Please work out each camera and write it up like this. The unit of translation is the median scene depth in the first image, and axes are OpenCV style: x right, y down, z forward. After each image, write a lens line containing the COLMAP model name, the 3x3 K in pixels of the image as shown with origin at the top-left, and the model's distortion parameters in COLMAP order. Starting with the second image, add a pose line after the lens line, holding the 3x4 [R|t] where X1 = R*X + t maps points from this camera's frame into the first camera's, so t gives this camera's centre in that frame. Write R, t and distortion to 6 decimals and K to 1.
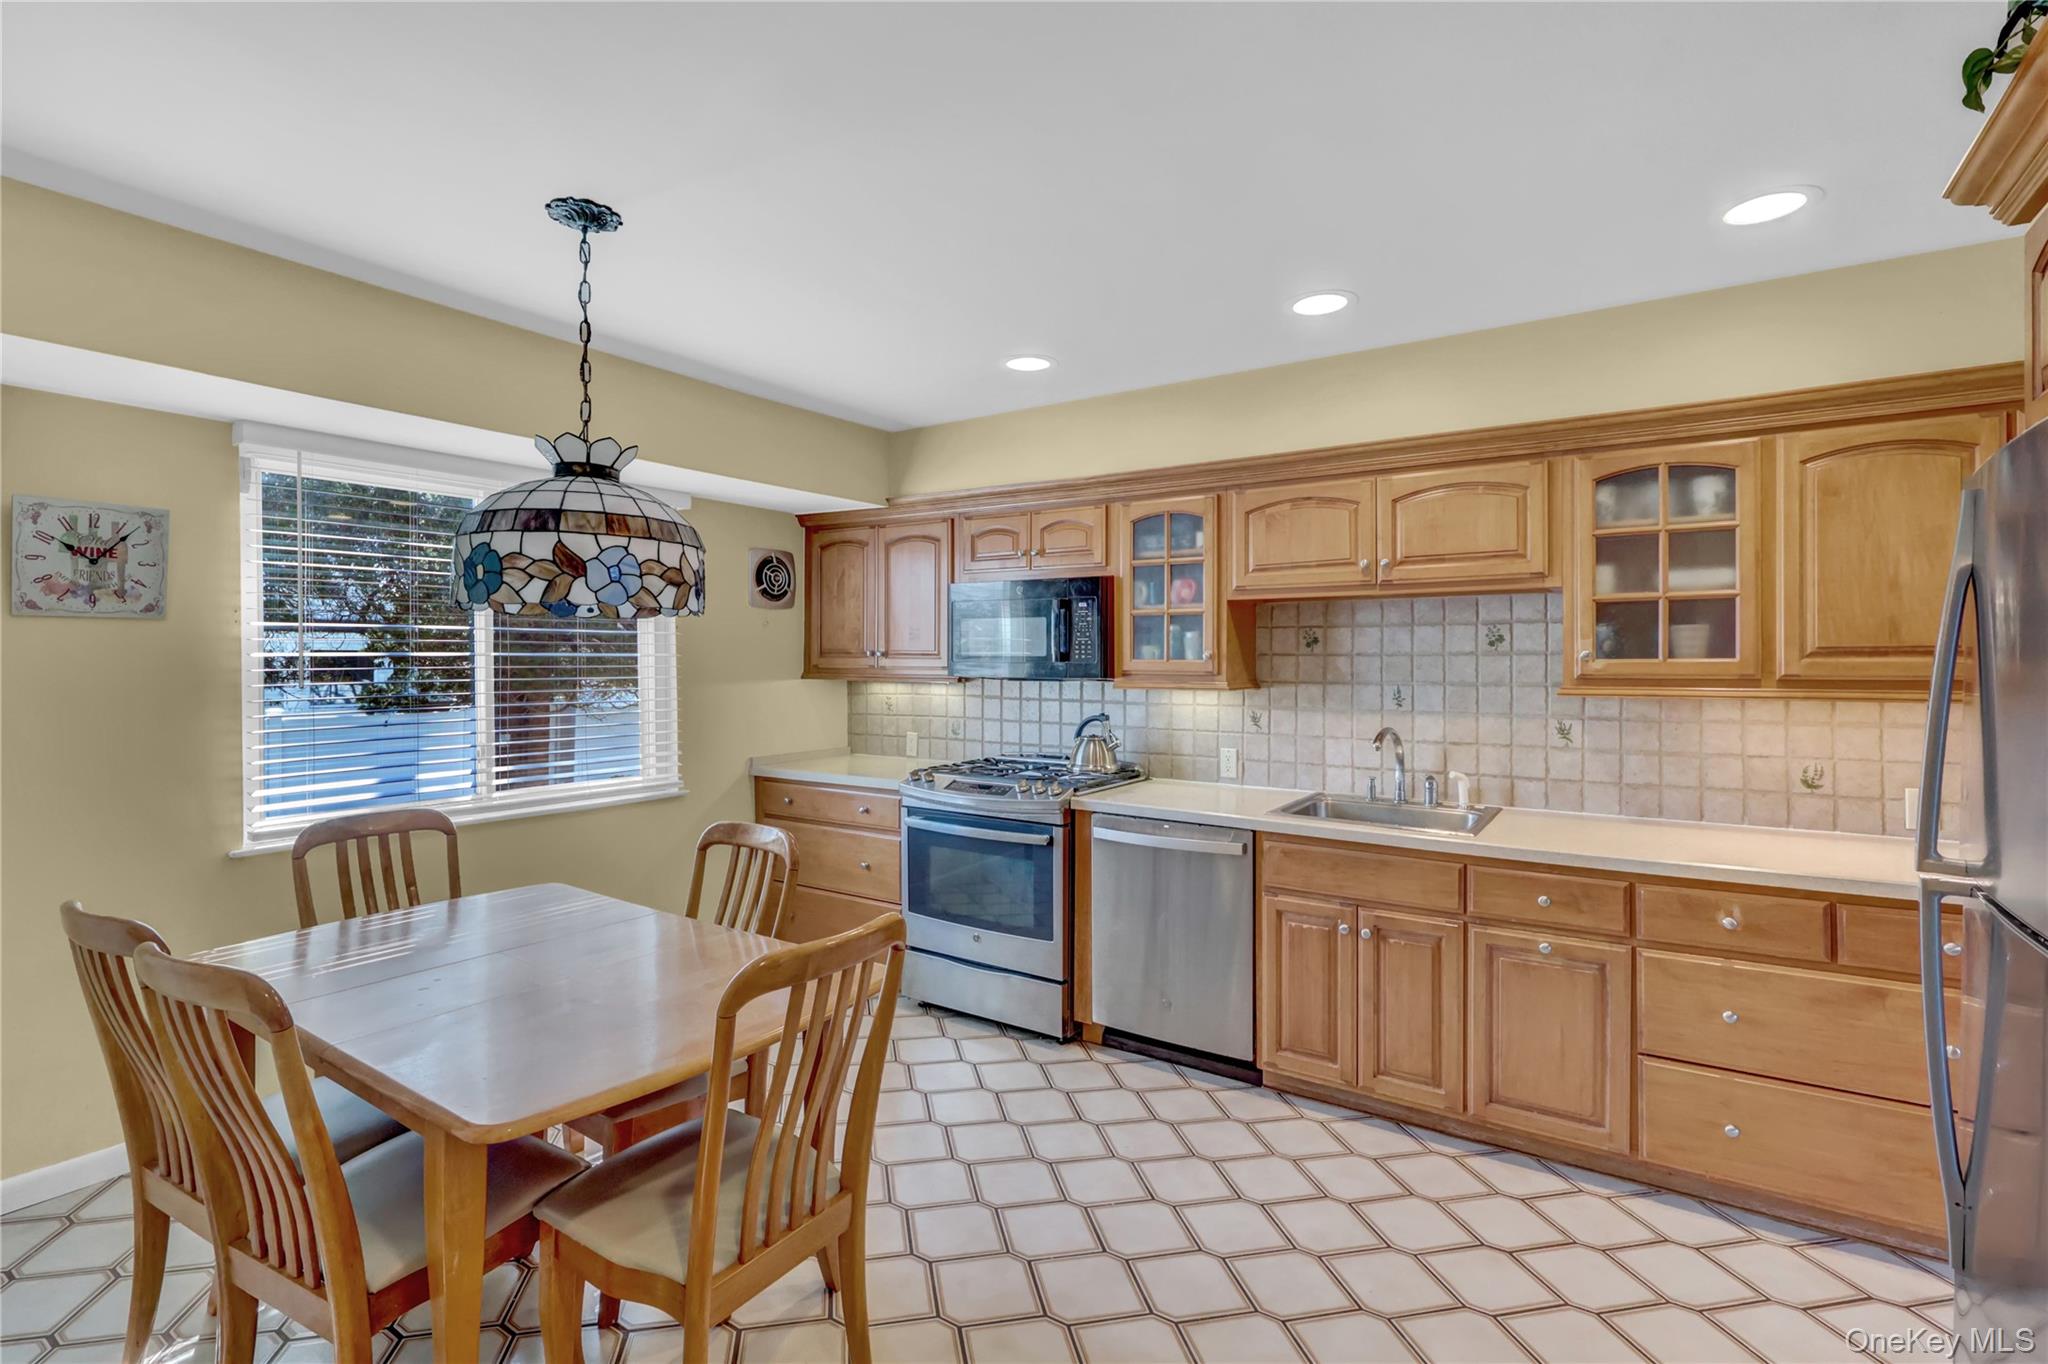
lens RADIAL K [[945.3, 0, 1024.8], [0, 945.3, 665.2], [0, 0, 1]] dist [-0.003128, -0.000060]
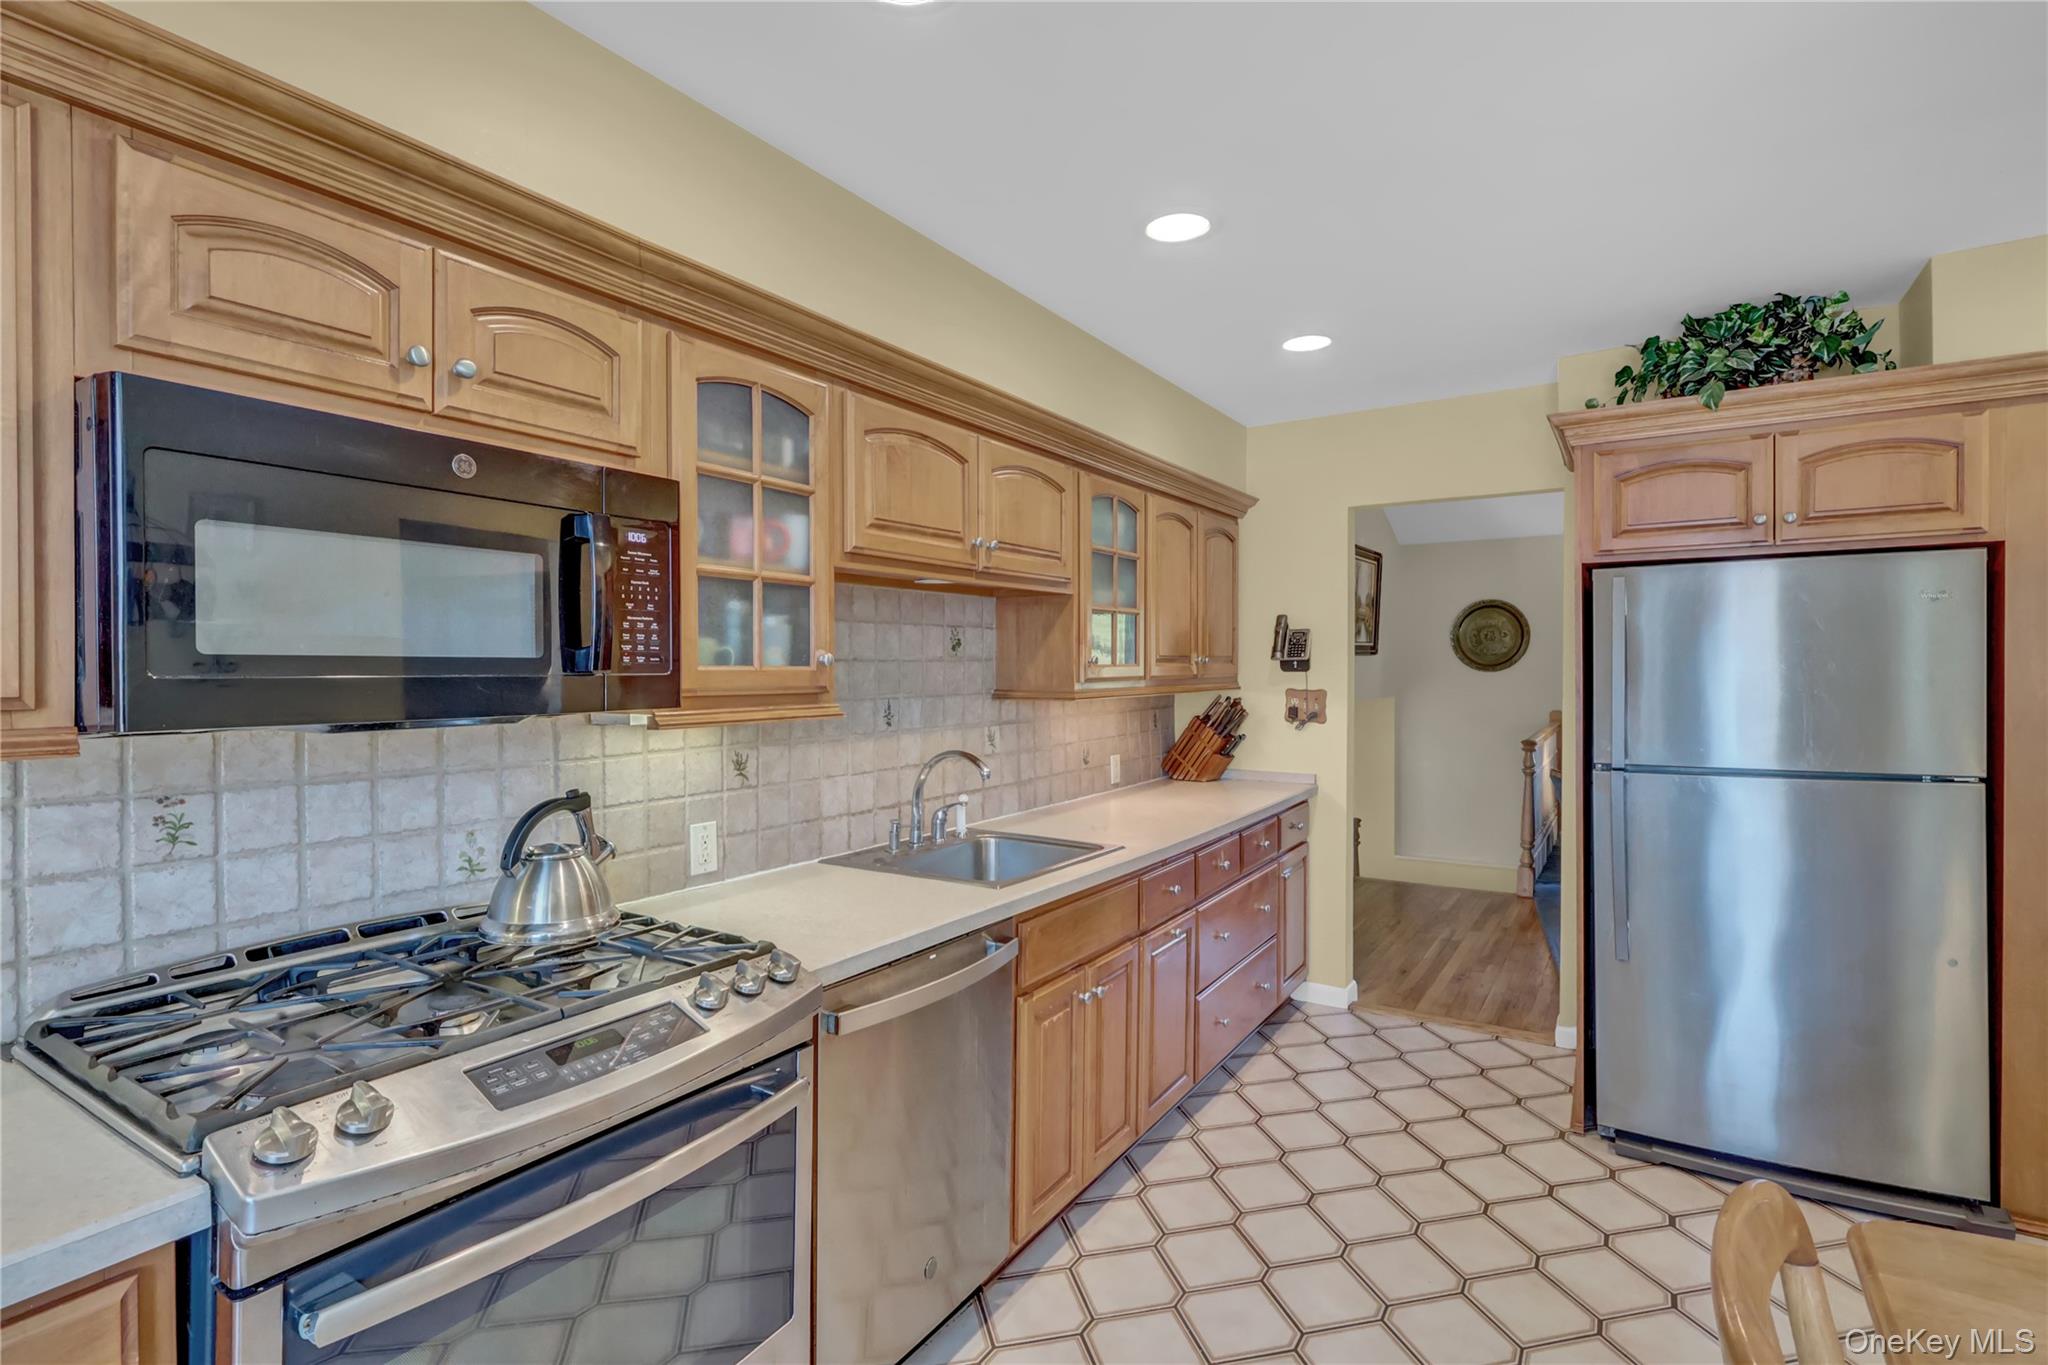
lens RADIAL K [[989.0, 0, 1023.0], [0, 989.0, 679.1], [0, 0, 1]] dist [0.001516, 0.000029]
pose [[-0.032721, -0.015649, 0.999342, -0.420129], [0.004681, 0.999864, 0.015810, -0.007214], [-0.999454, 0.005196, -0.032644, 0.903538]]
